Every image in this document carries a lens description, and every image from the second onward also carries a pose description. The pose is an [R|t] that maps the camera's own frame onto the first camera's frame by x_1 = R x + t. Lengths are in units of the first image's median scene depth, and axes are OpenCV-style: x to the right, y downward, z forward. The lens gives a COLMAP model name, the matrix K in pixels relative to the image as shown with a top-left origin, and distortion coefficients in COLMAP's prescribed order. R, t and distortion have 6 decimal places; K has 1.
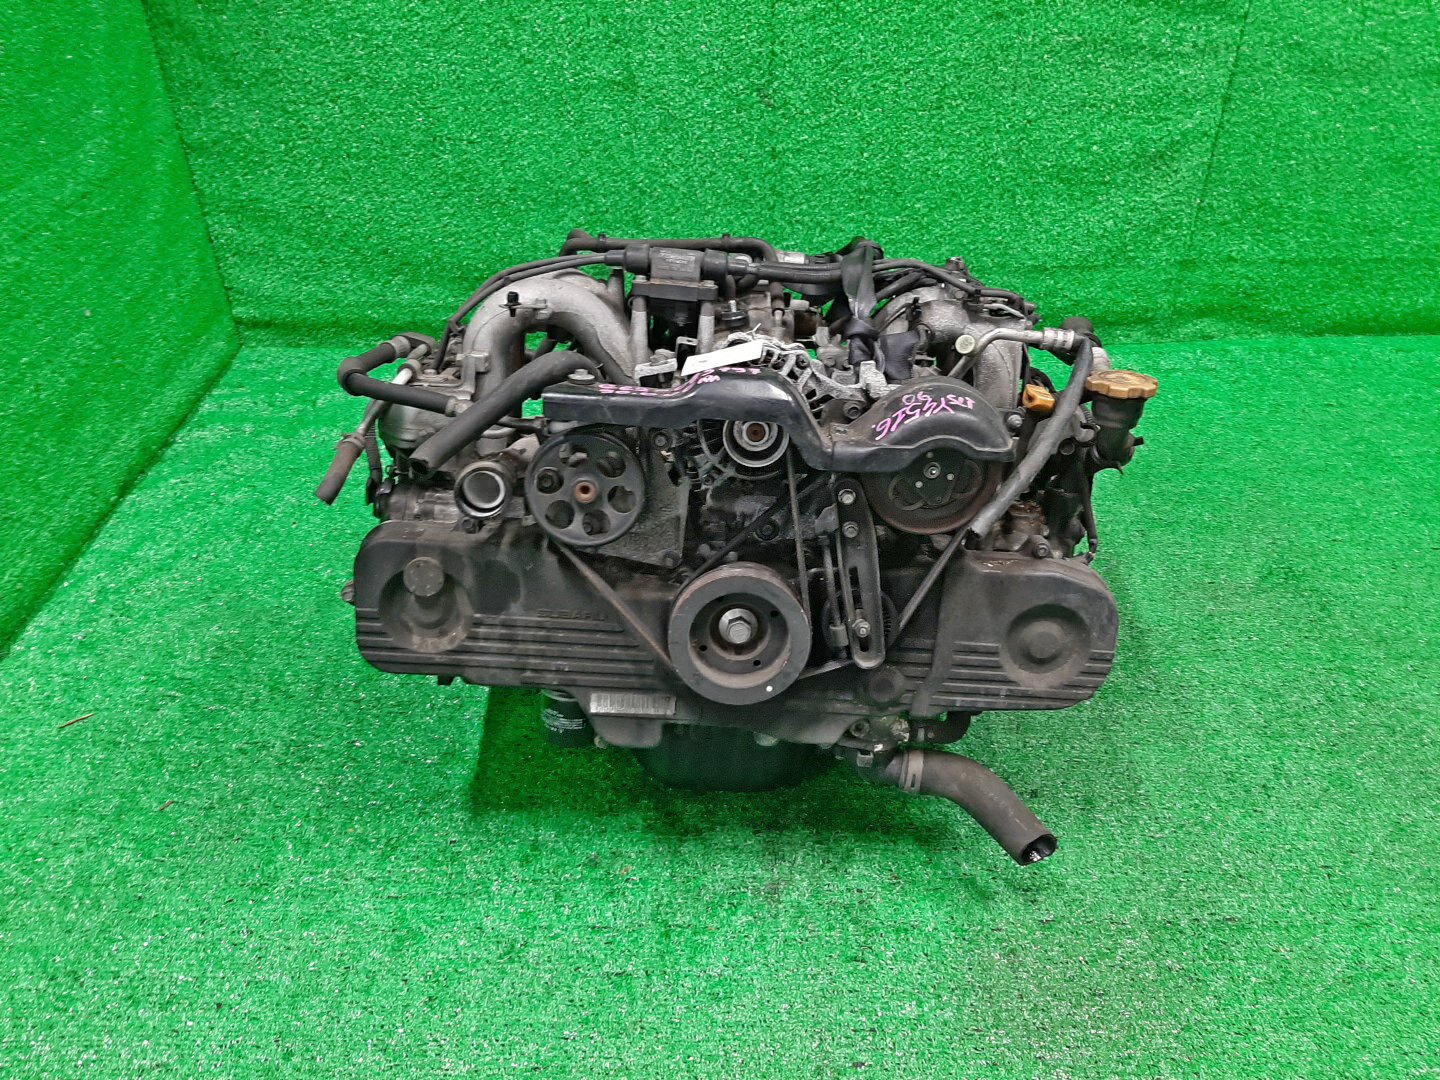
lens RADIAL K [[1125.4, 0, 751.7], [0, 1125.4, 538.8], [0, 0, 1]] dist [0.071127, -0.113585]
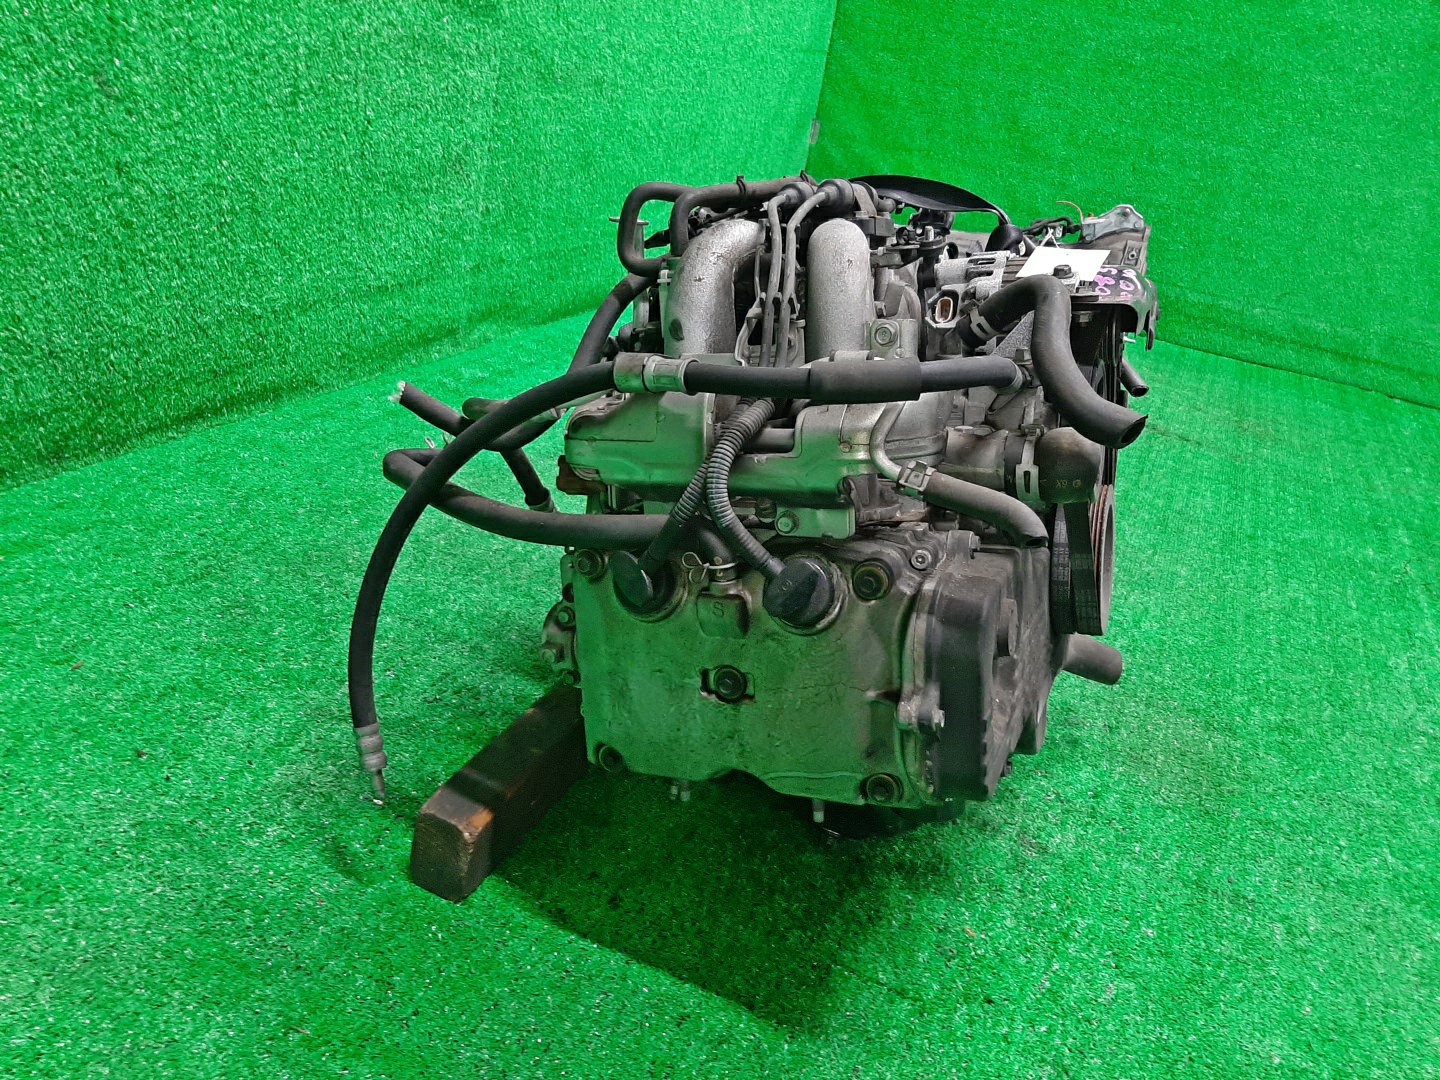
lens RADIAL K [[1125.4, 0, 751.7], [0, 1125.4, 538.8], [0, 0, 1]] dist [0.071127, -0.113585]
pose [[0.402348, -0.309938, 0.861426, -0.692684], [0.362506, 0.917975, 0.160968, -0.144565], [-0.840658, 0.247507, 0.481700, 0.559819]]
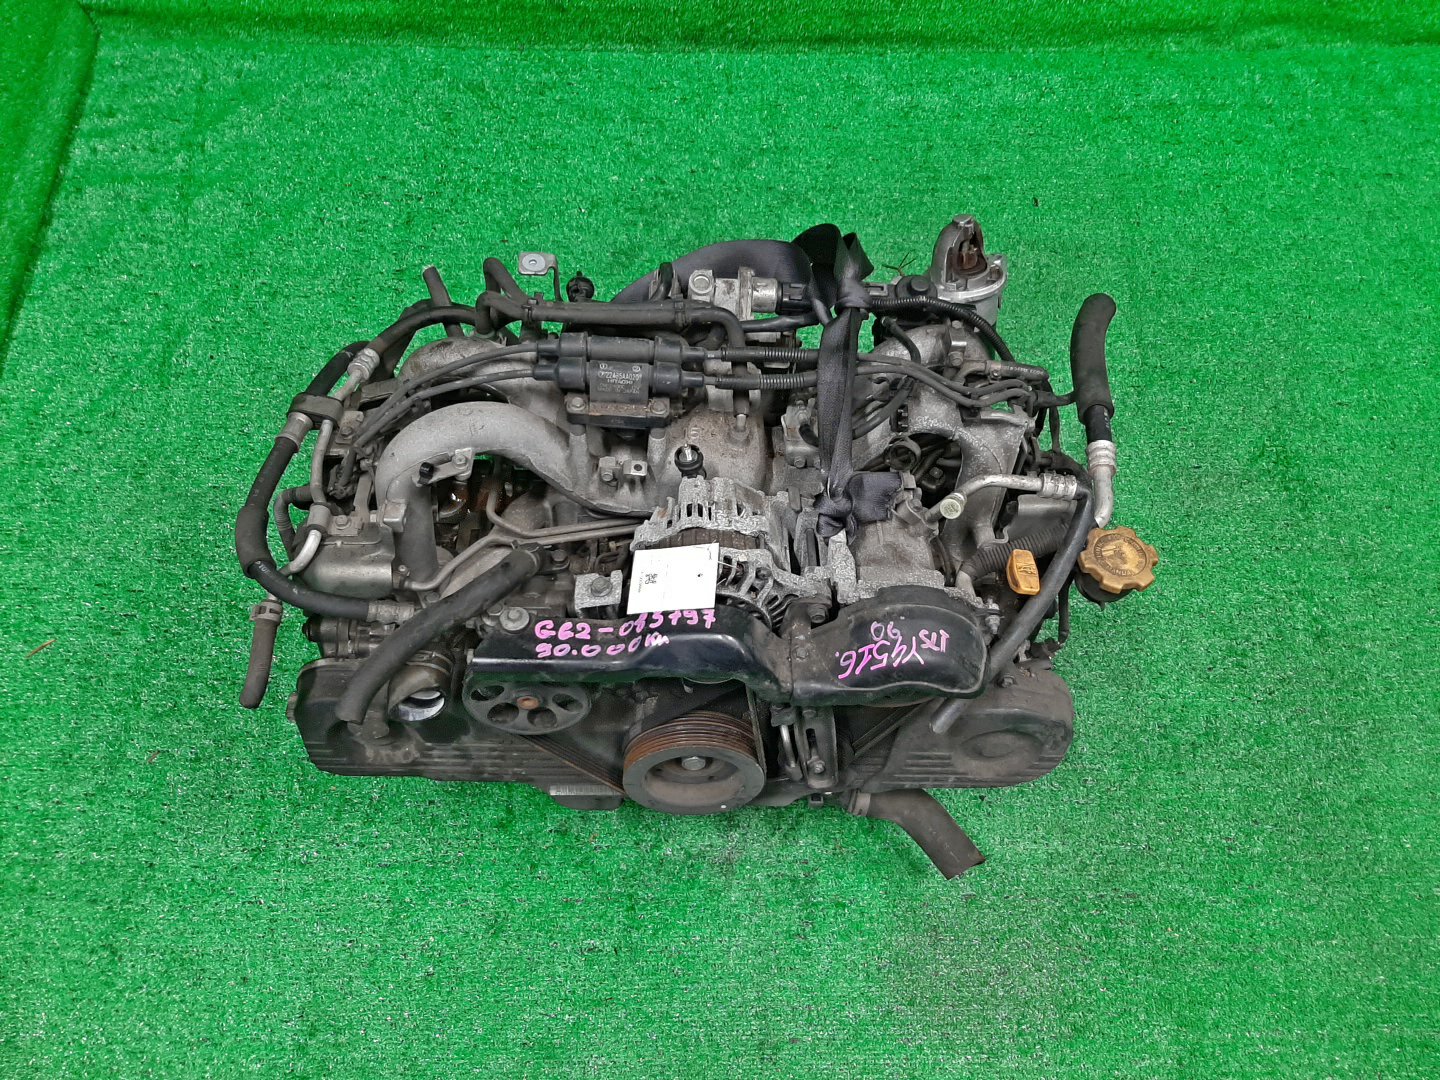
lens RADIAL K [[1125.4, 0, 751.7], [0, 1125.4, 538.8], [0, 0, 1]] dist [0.071127, -0.113585]
pose [[0.999637, 0.014450, 0.022756, 0.010503], [-0.023925, 0.864538, 0.501998, -0.434976], [-0.012419, -0.502360, 0.864569, 0.169401]]
